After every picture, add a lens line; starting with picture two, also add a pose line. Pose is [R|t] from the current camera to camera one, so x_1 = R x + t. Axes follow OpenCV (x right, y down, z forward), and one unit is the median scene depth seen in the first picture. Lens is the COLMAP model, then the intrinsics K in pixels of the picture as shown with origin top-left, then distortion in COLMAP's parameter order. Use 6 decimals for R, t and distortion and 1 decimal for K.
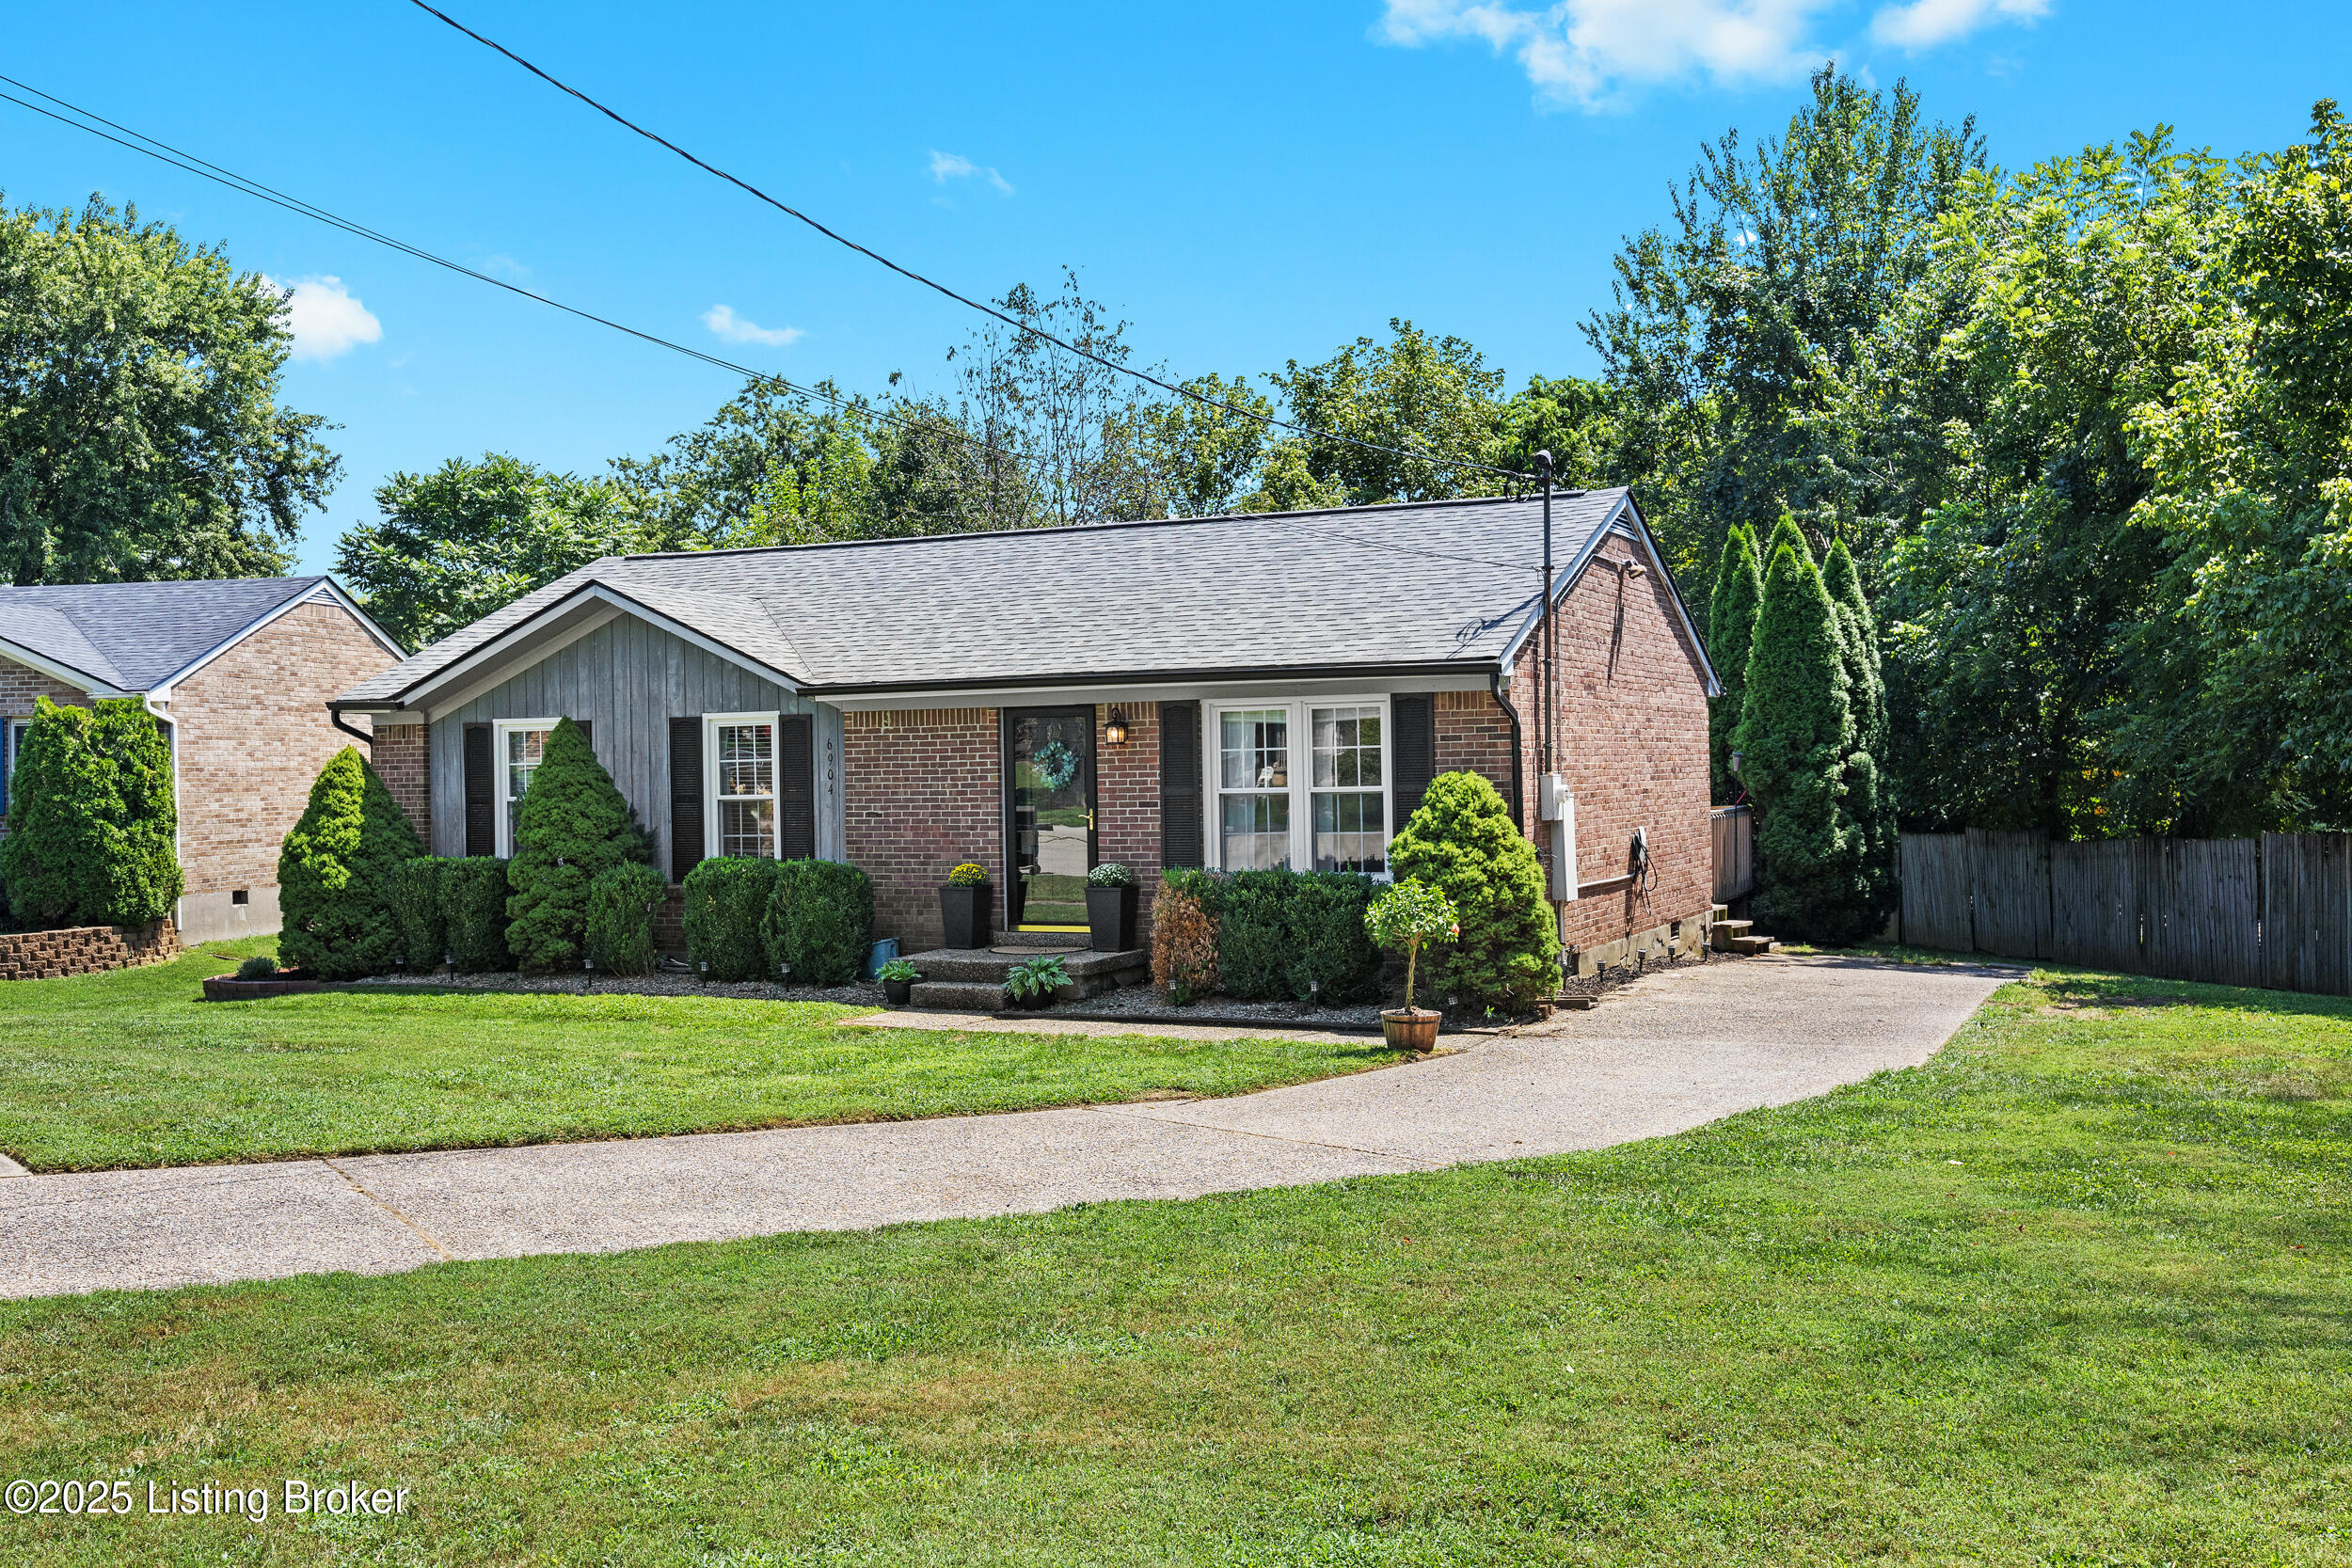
lens RADIAL K [[2385.8, 0, 1174.9], [0, 2385.8, 785.8], [0, 0, 1]] dist [-0.001929, -0.001549]
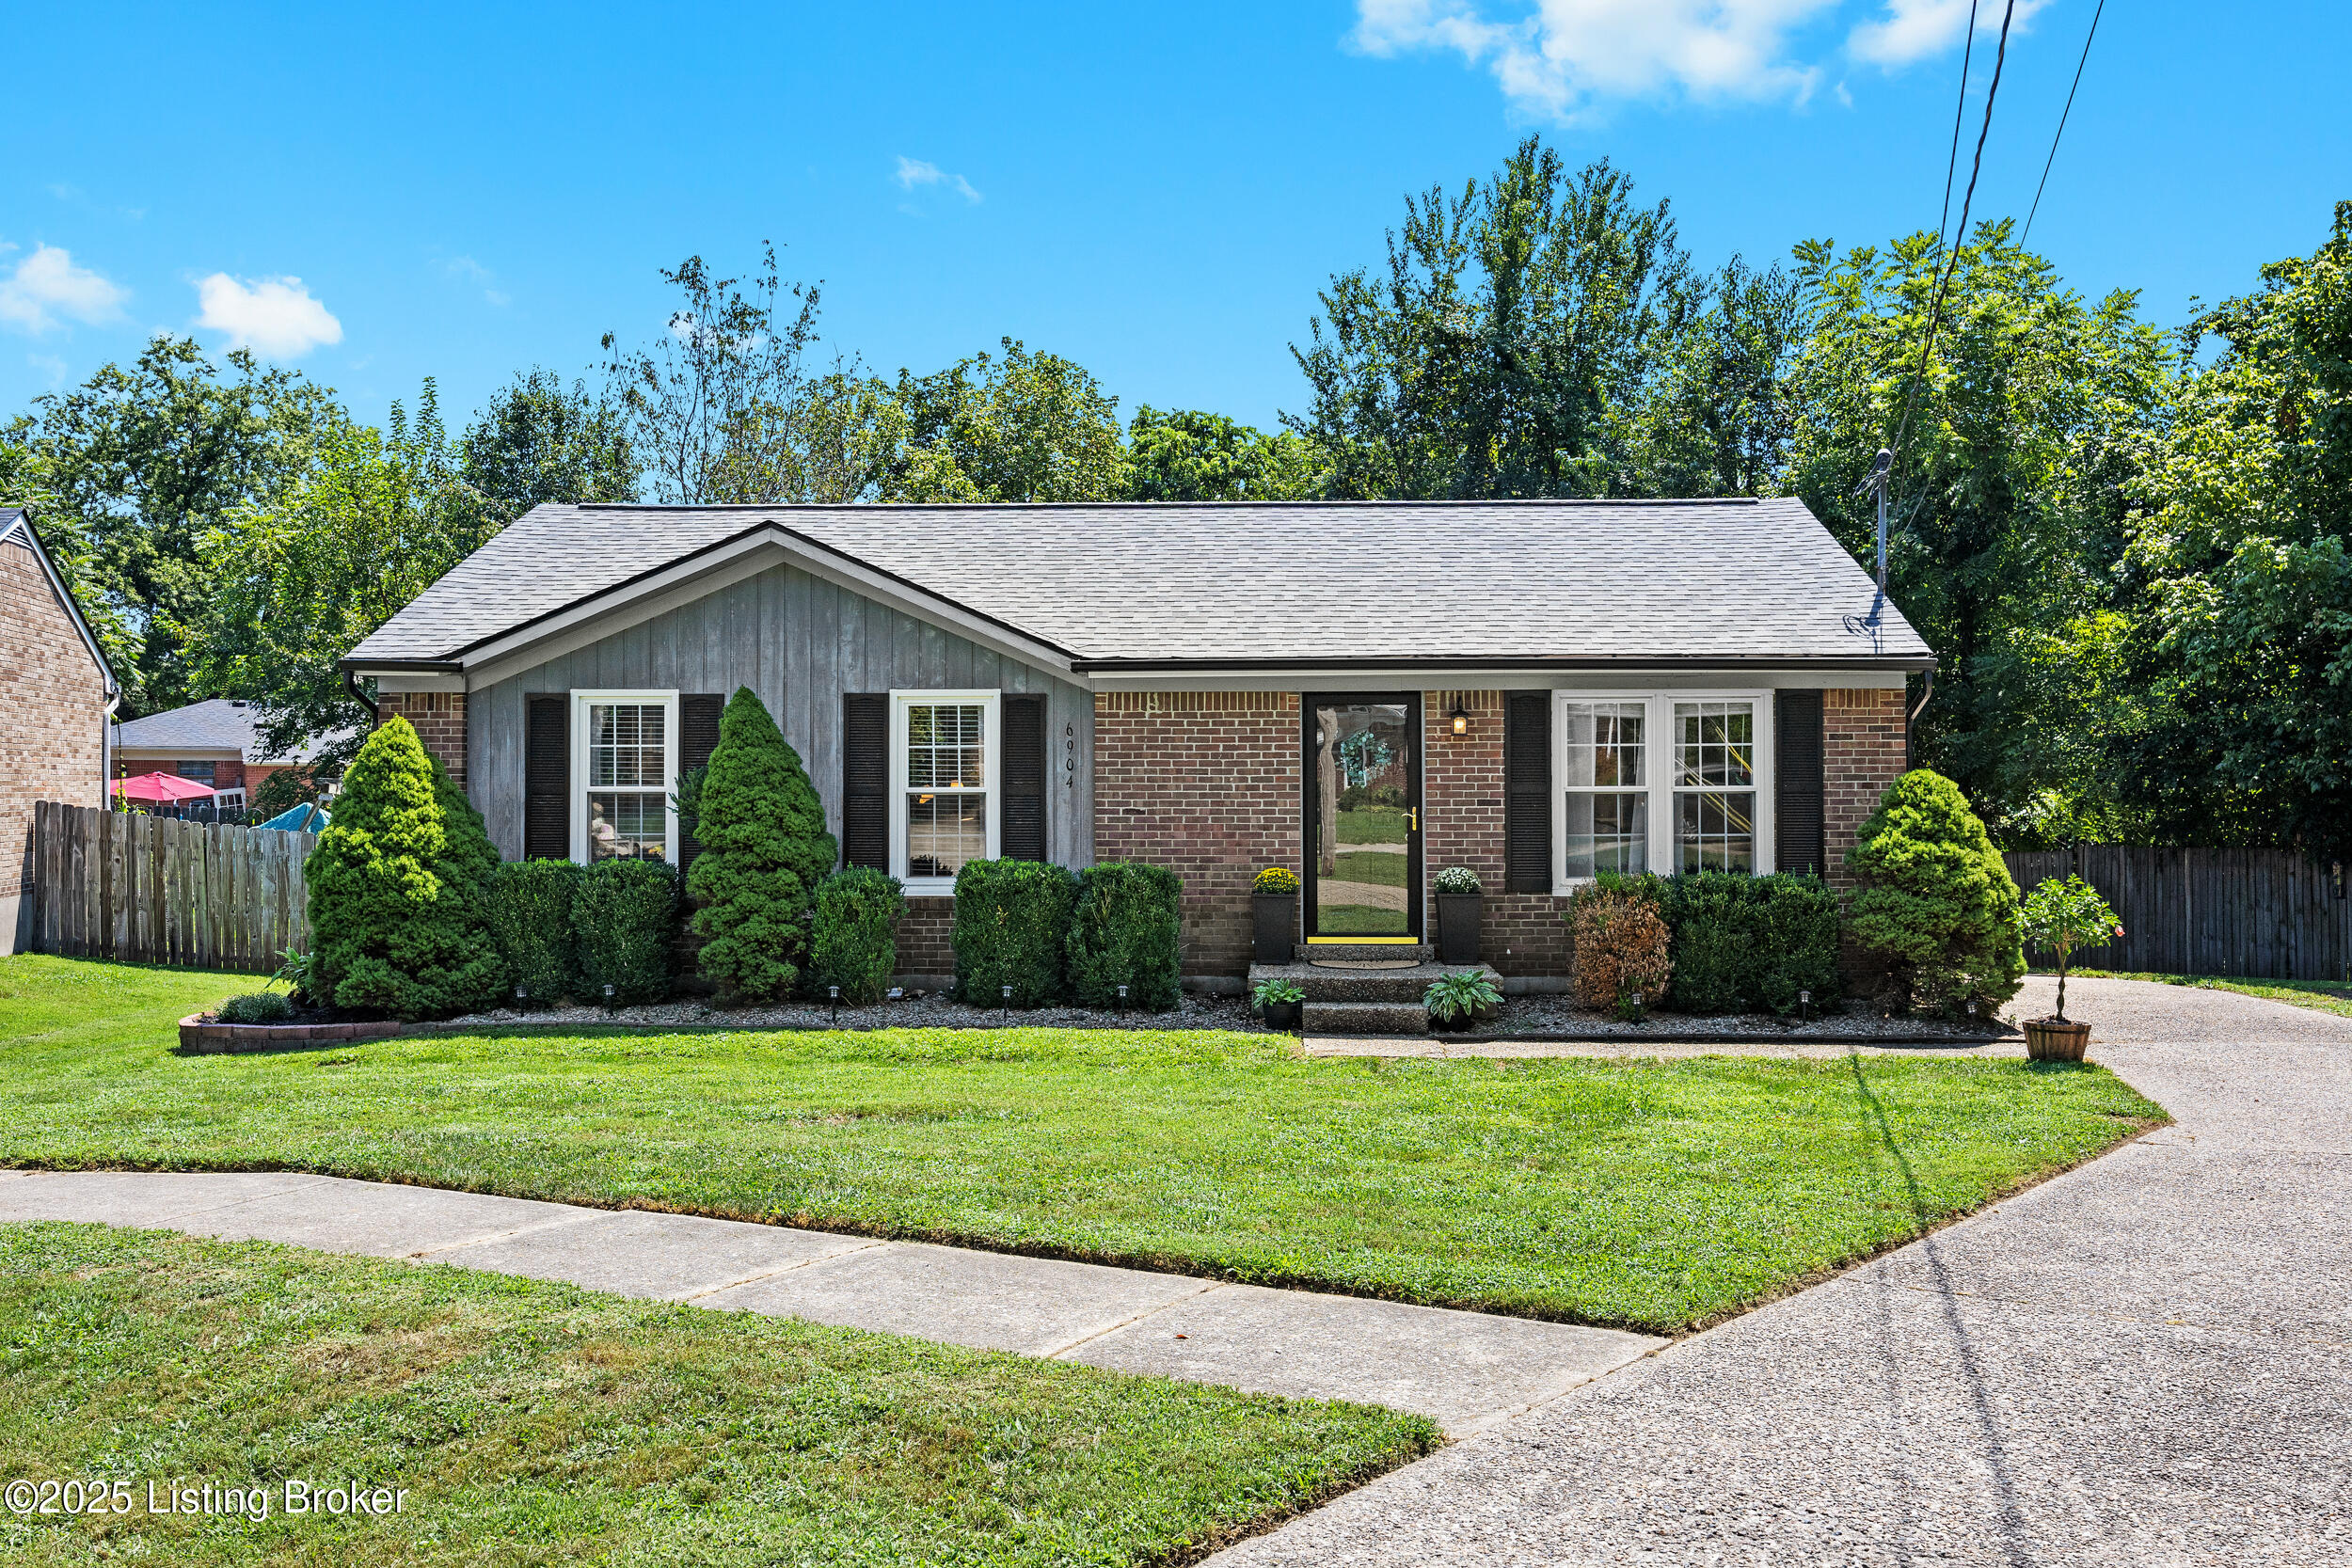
lens RADIAL K [[2163.3, 0, 1176.0], [0, 2163.3, 783.5], [0, 0, 1]] dist [-0.000624, 0.011003]
pose [[0.911430, 0.017163, 0.411097, -0.427269], [-0.011388, 0.999799, -0.016495, 0.014385], [-0.411297, 0.010352, 0.911443, 0.272216]]
